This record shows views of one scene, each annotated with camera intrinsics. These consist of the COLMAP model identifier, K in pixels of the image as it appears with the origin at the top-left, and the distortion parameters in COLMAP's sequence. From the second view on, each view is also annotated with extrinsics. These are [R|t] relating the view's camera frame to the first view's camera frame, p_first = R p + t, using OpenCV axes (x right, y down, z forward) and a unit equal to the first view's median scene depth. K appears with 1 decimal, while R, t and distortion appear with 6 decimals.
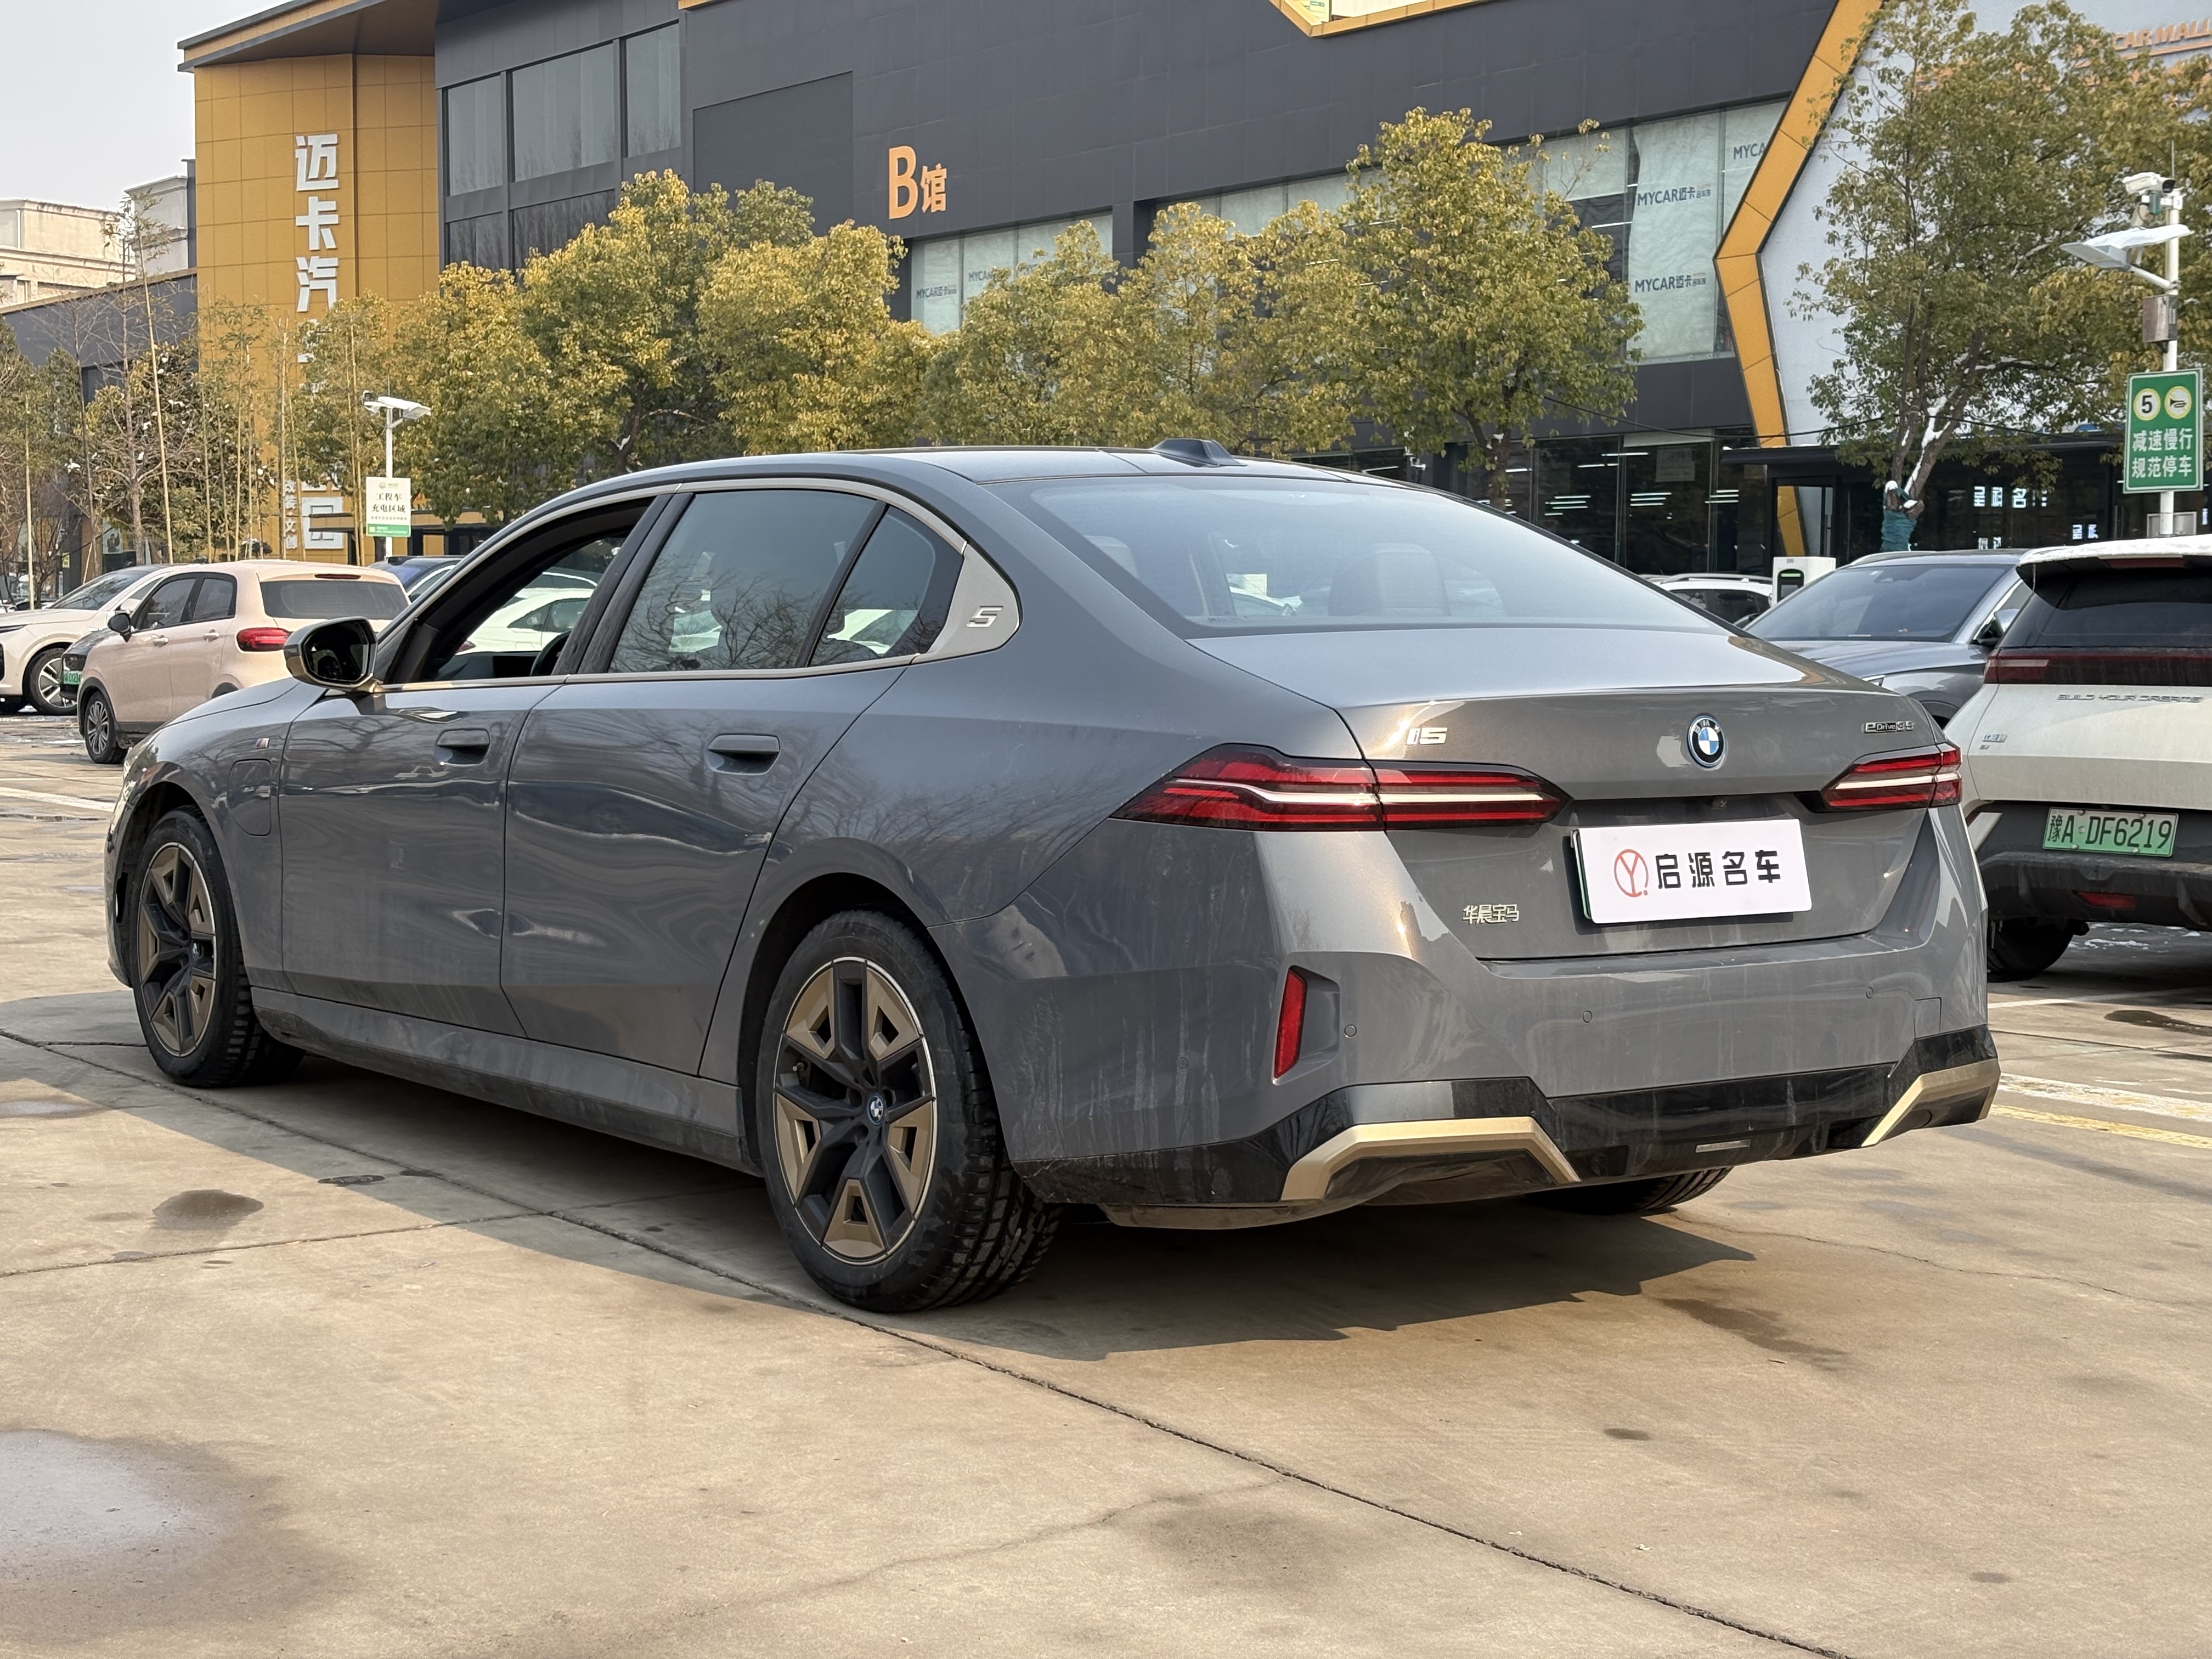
lens RADIAL K [[3317.0, 0, 1106.0], [0, 3317.0, 829.5], [0, 0, 1]] dist [0.261625, -1.008187]
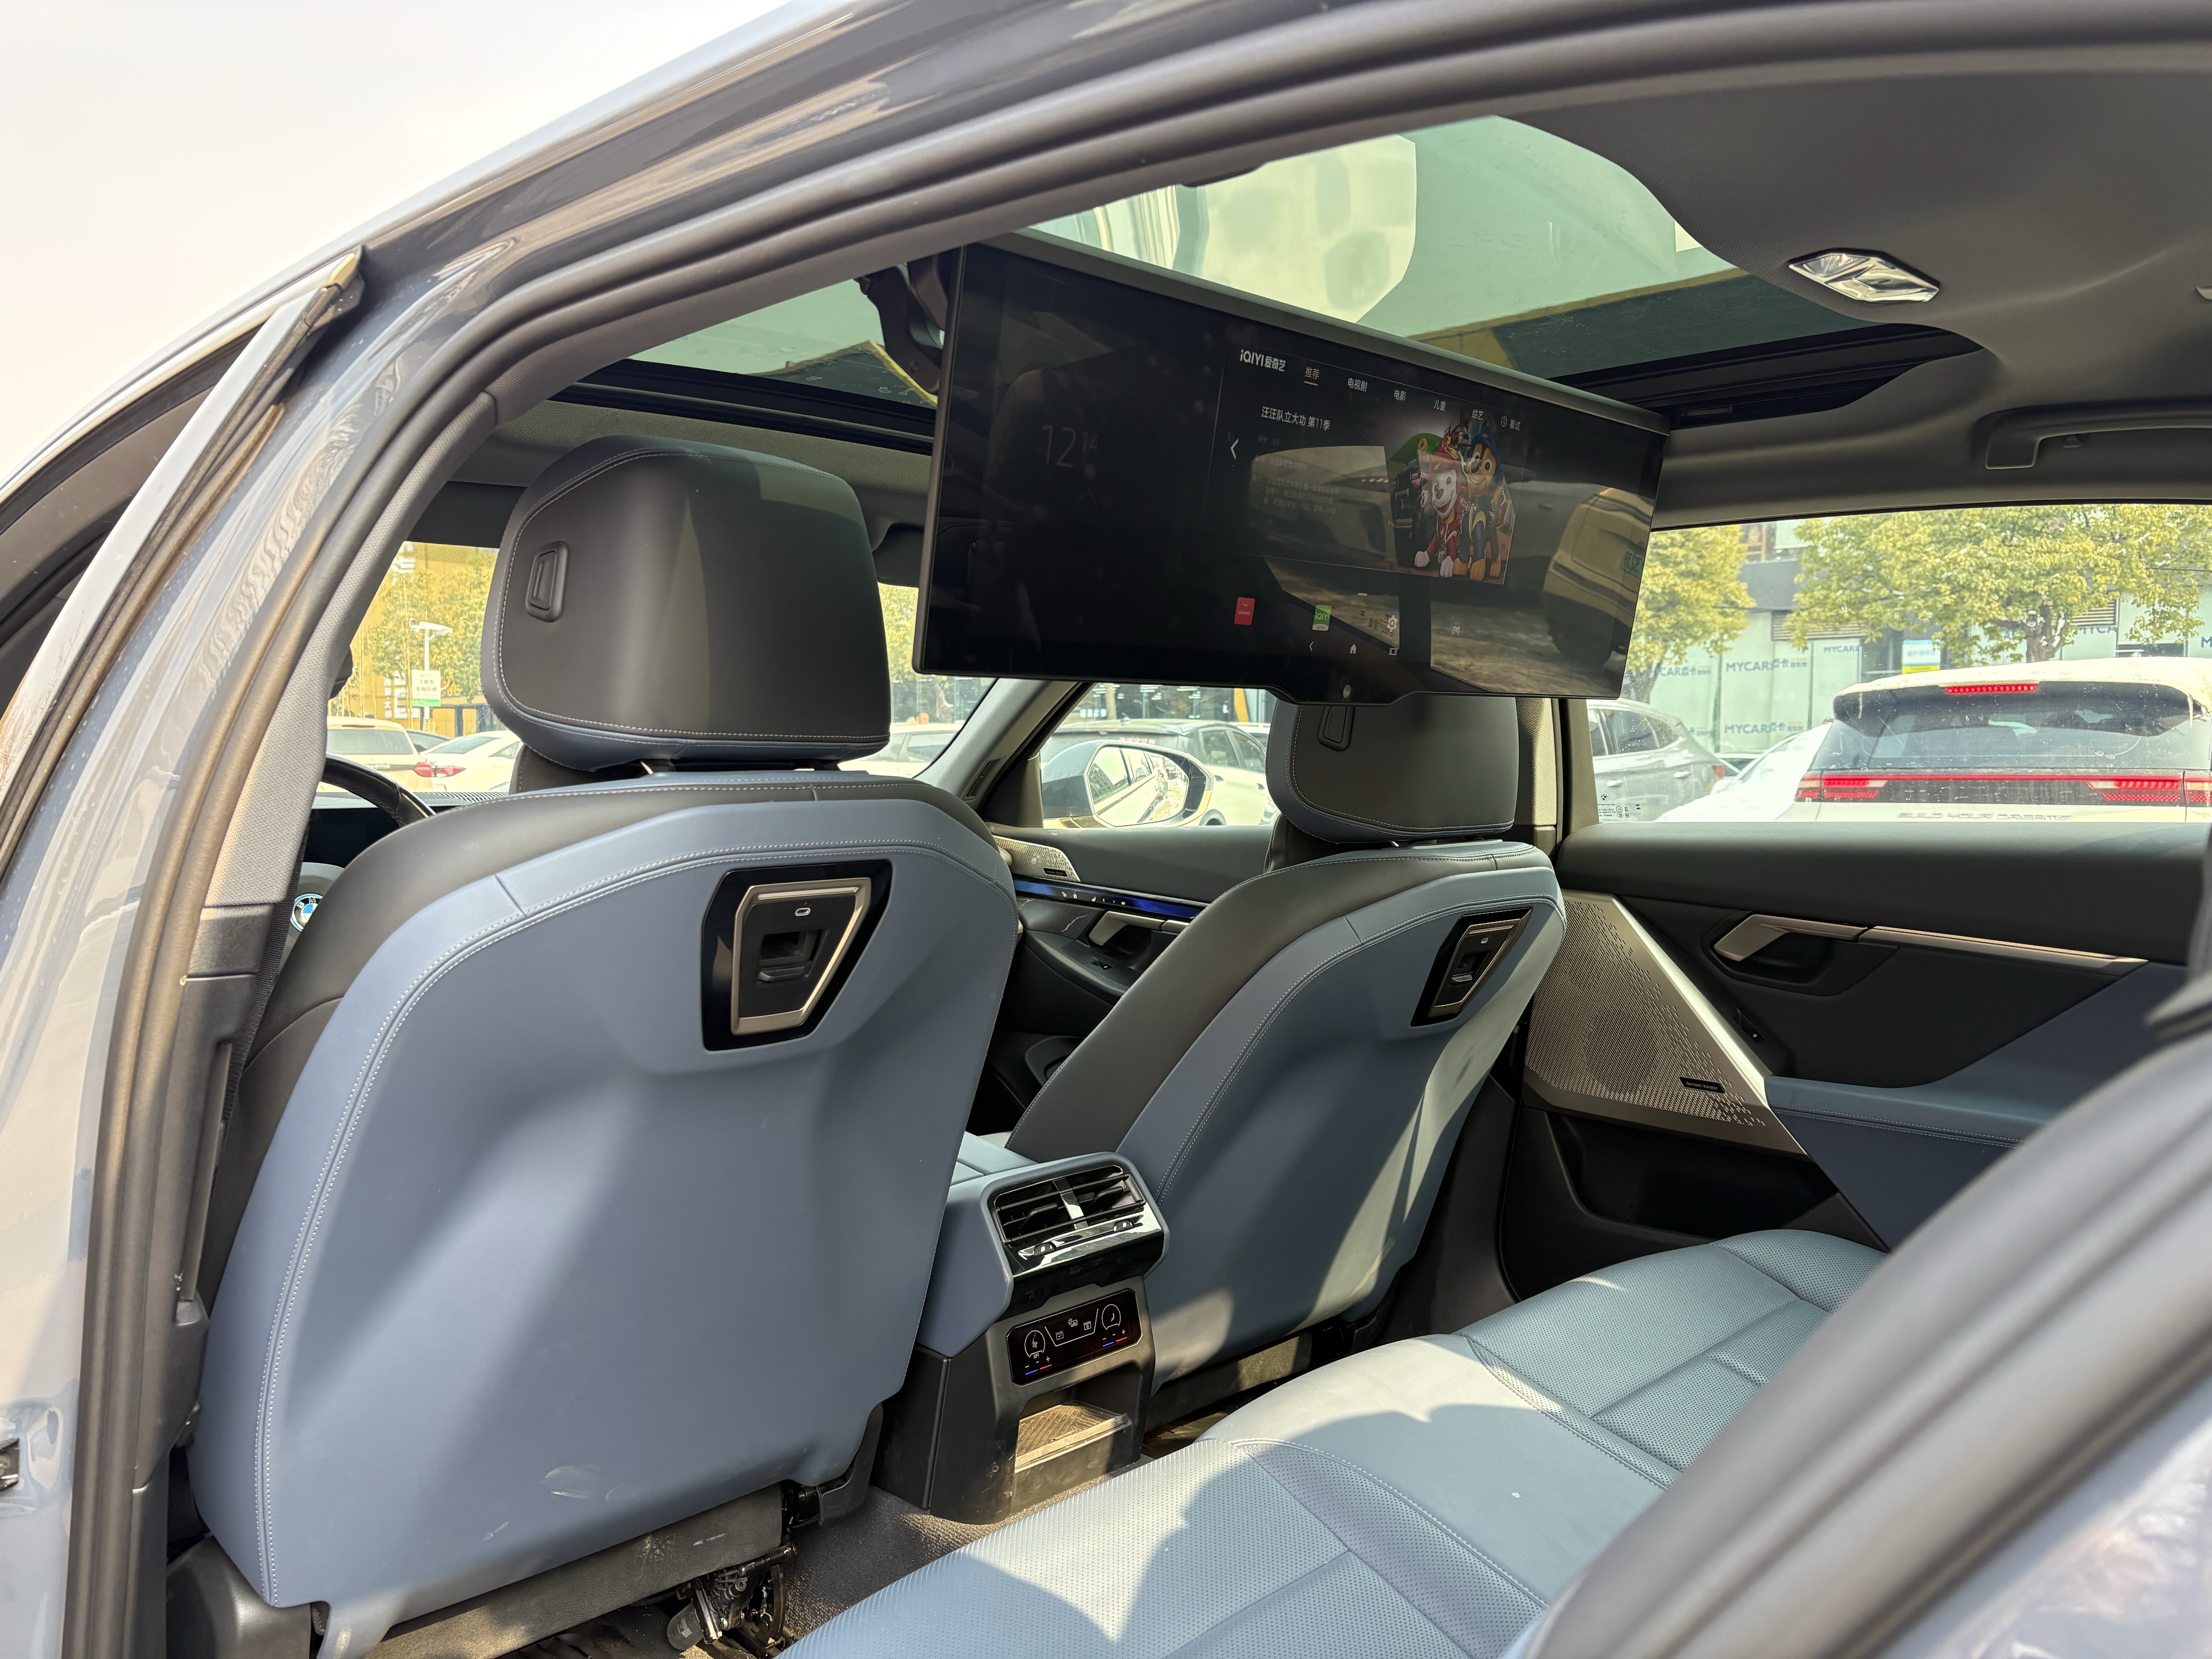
lens RADIAL K [[1654.4, 0, 1106.0], [0, 1654.4, 829.5], [0, 0, 1]] dist [0.055494, 0.000120]
pose [[0.987307, -0.008695, 0.158583, -0.078036], [0.011821, 0.999754, -0.018781, -0.040287], [-0.158380, 0.020417, 0.987167, 0.752585]]
